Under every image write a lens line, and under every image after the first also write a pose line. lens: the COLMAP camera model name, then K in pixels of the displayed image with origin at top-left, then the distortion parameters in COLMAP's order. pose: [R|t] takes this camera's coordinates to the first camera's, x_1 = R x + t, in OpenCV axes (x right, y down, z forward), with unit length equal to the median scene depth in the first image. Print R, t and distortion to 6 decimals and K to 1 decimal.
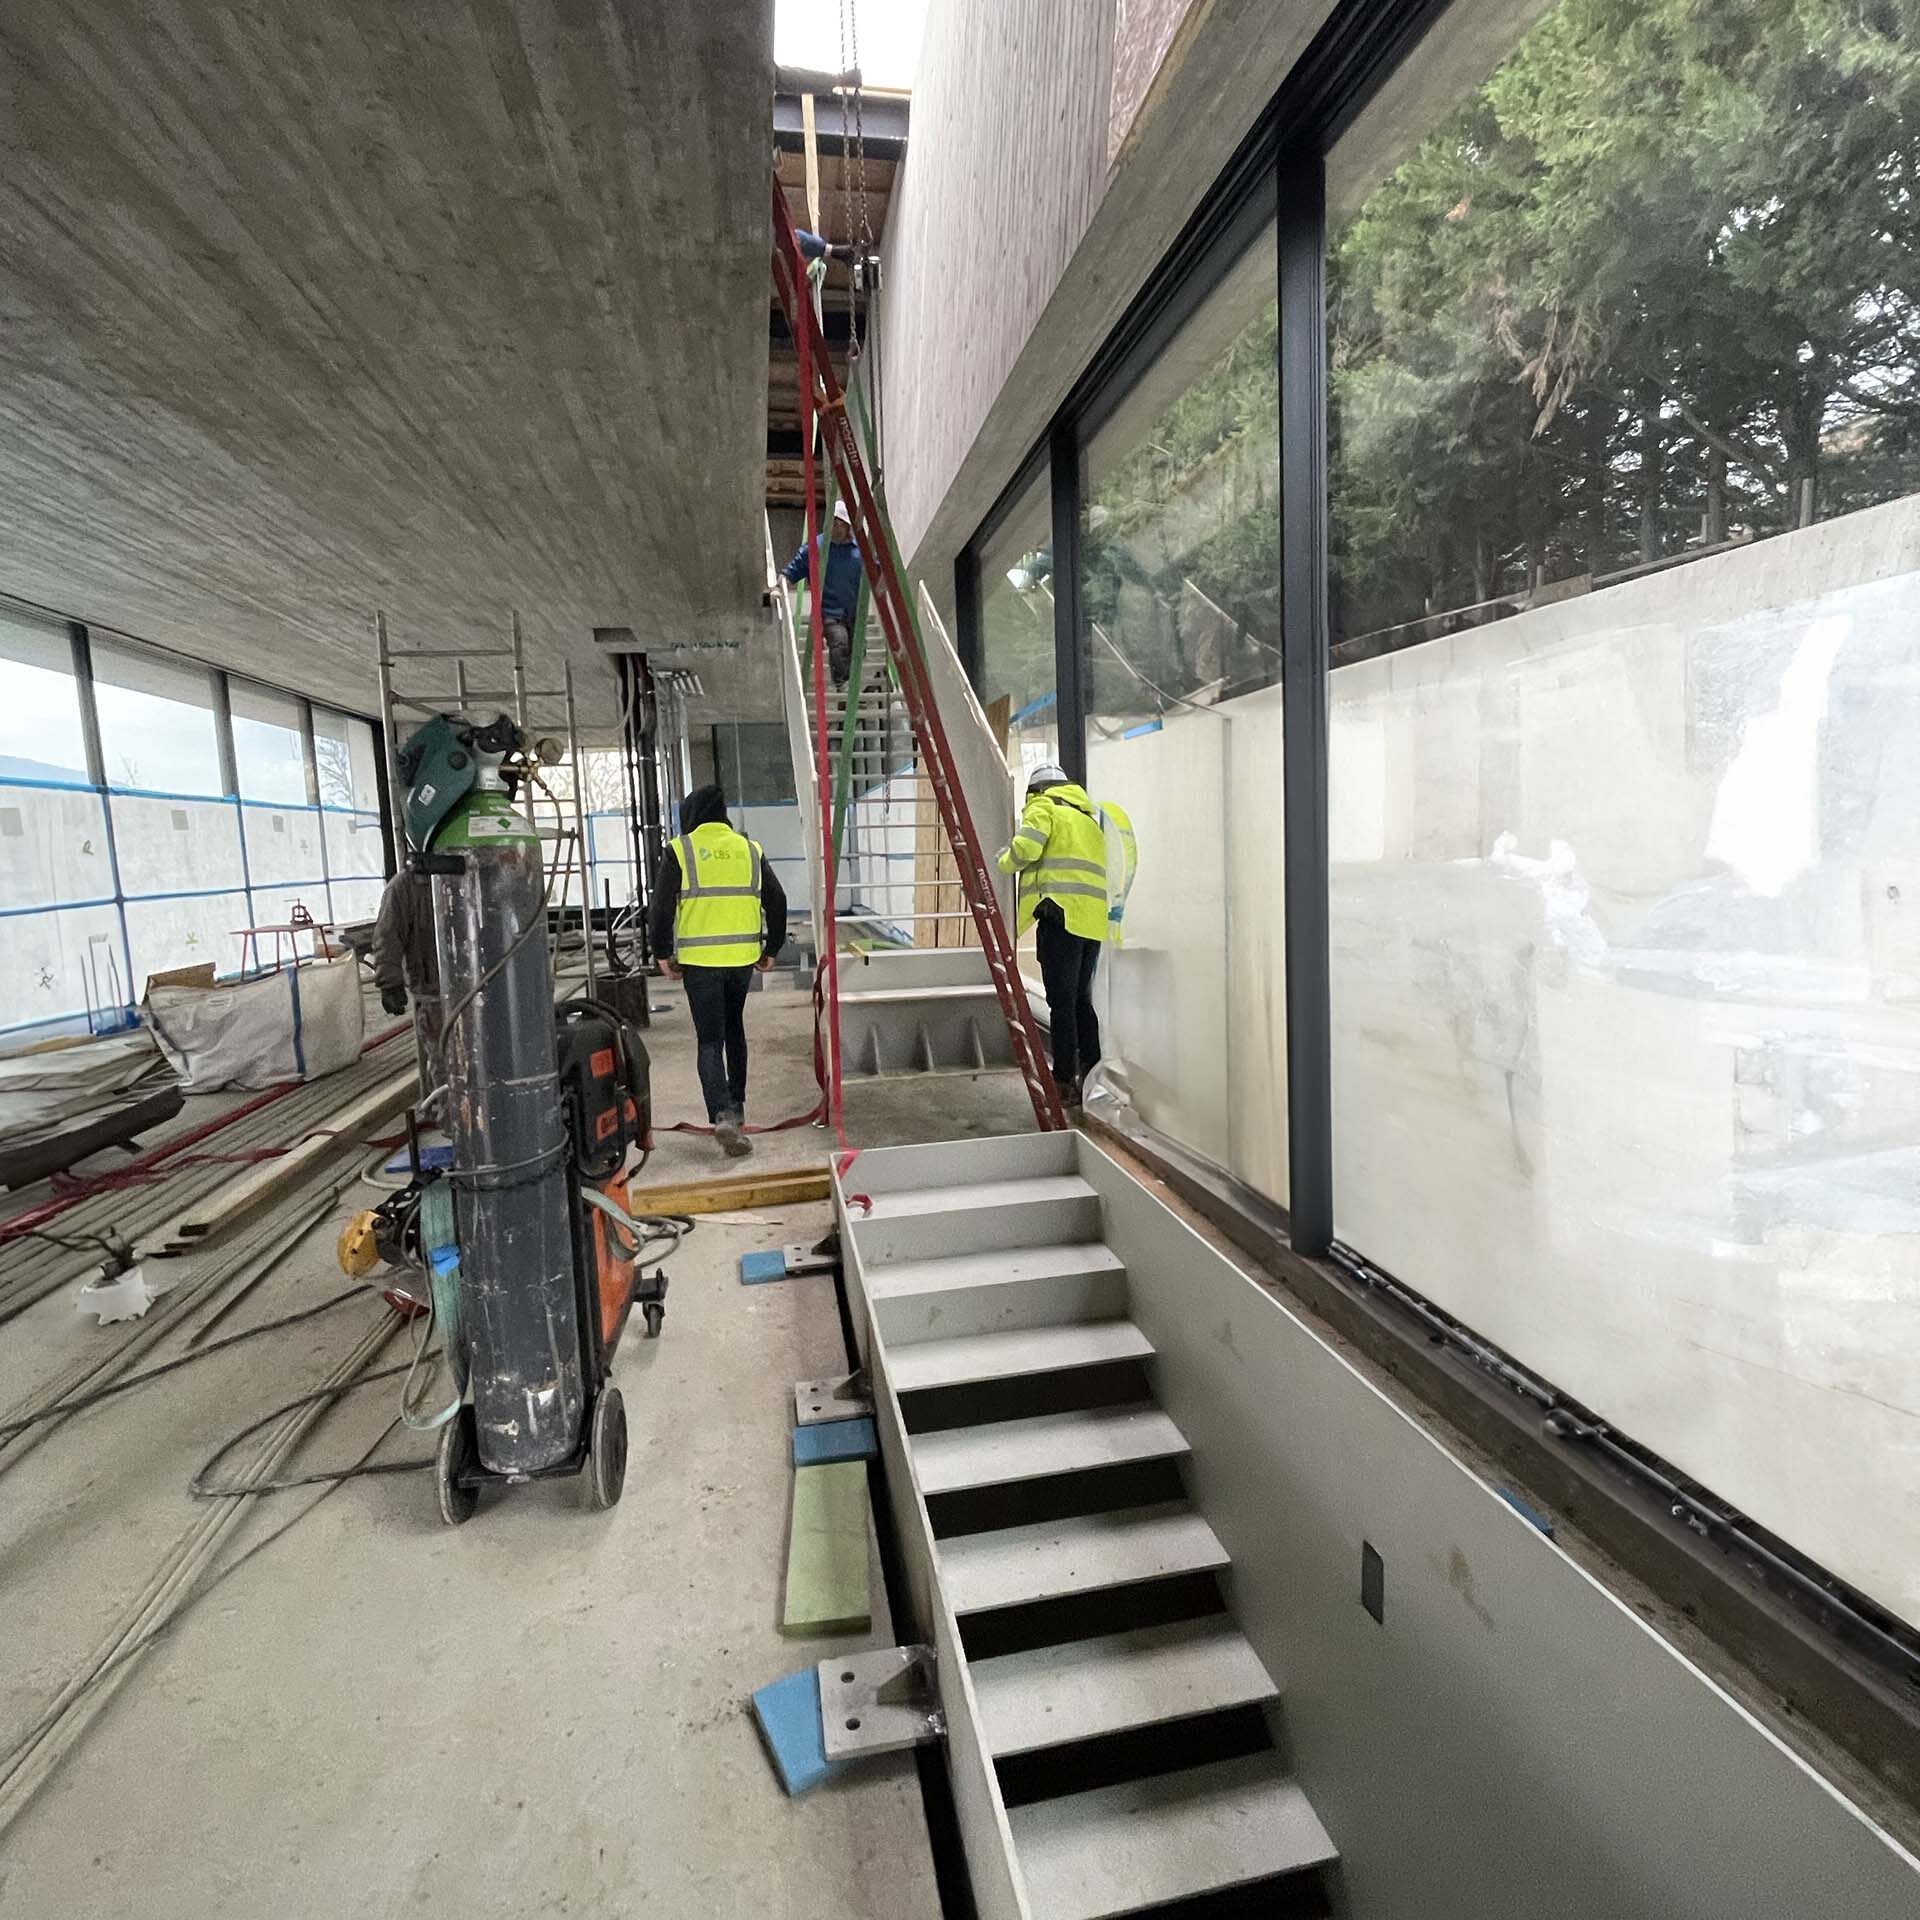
lens RADIAL K [[1018.9, 0, 960.0], [0, 1018.9, 960.0], [0, 0, 1]] dist [-0.007048, -0.000794]
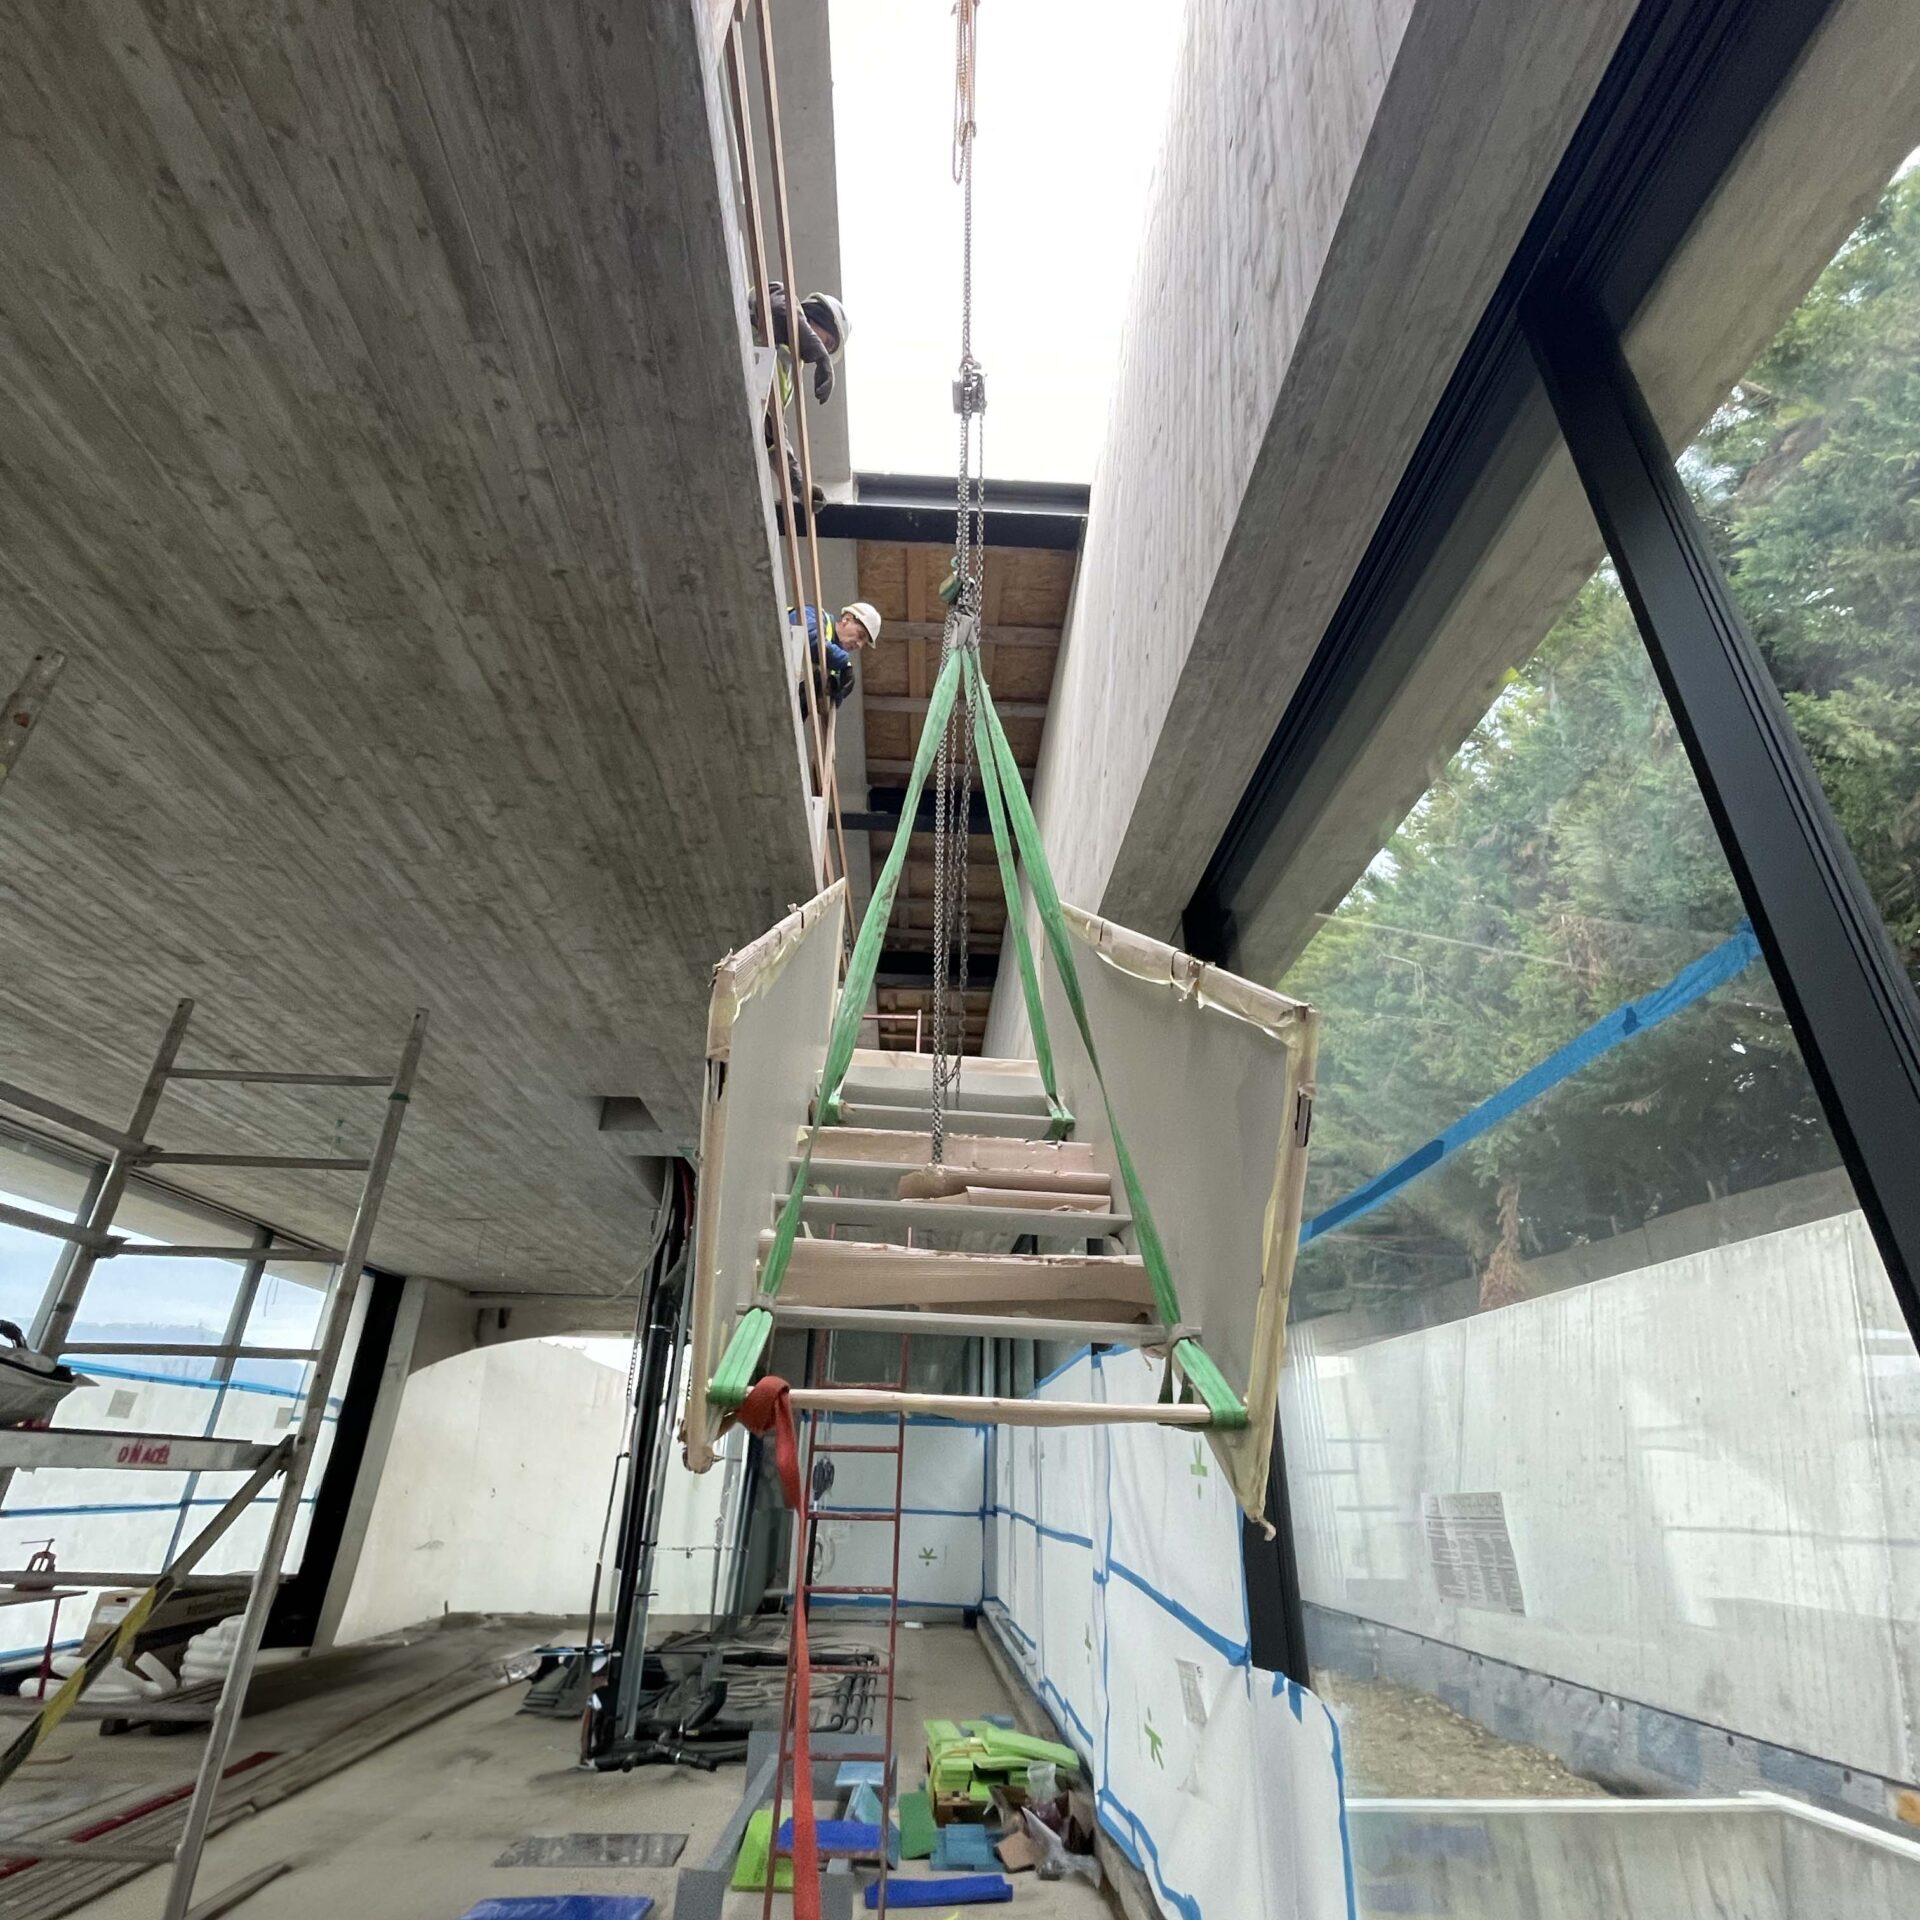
lens RADIAL K [[1018.9, 0, 960.0], [0, 1018.9, 960.0], [0, 0, 1]] dist [-0.007048, -0.000794]
pose [[0.988110, -0.016128, -0.152902, -0.028949], [-0.071726, 0.831279, -0.551208, -0.061748], [0.135994, 0.555621, 0.820238, 0.452132]]
